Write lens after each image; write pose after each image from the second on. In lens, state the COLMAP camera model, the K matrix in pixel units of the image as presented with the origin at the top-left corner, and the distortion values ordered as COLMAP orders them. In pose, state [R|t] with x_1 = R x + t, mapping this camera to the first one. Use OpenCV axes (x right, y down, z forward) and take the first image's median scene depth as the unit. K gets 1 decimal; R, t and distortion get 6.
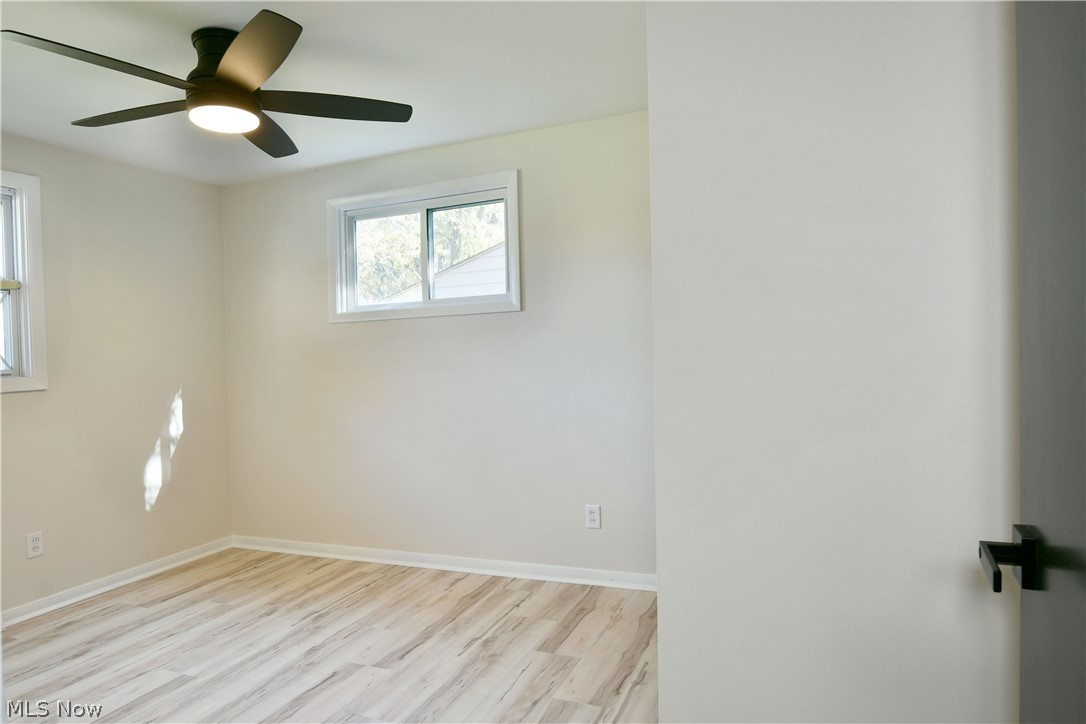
lens RADIAL K [[665.2, 0, 541.1], [0, 665.2, 369.6], [0, 0, 1]] dist [-0.006830, -0.001960]
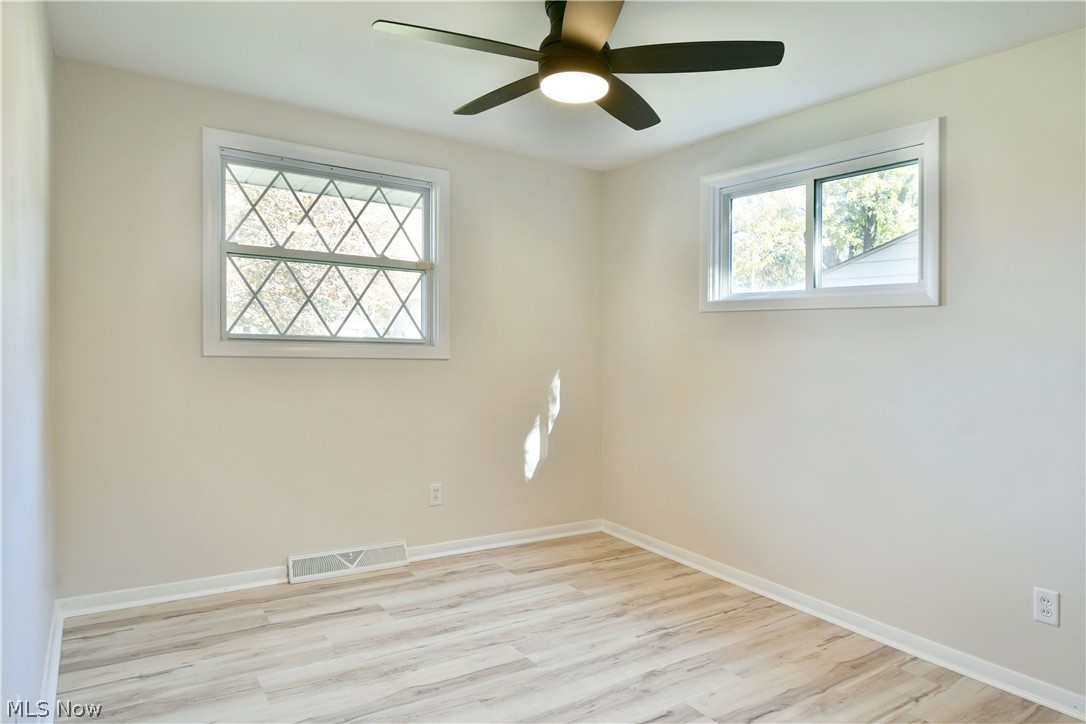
lens RADIAL K [[673.0, 0, 543.7], [0, 673.0, 306.9], [0, 0, 1]] dist [-0.004659, -0.008201]
pose [[0.835117, 0.038843, -0.548700, 0.010309], [-0.084198, 0.994775, -0.057727, -0.004985], [0.543591, 0.094408, 0.834024, 0.107452]]
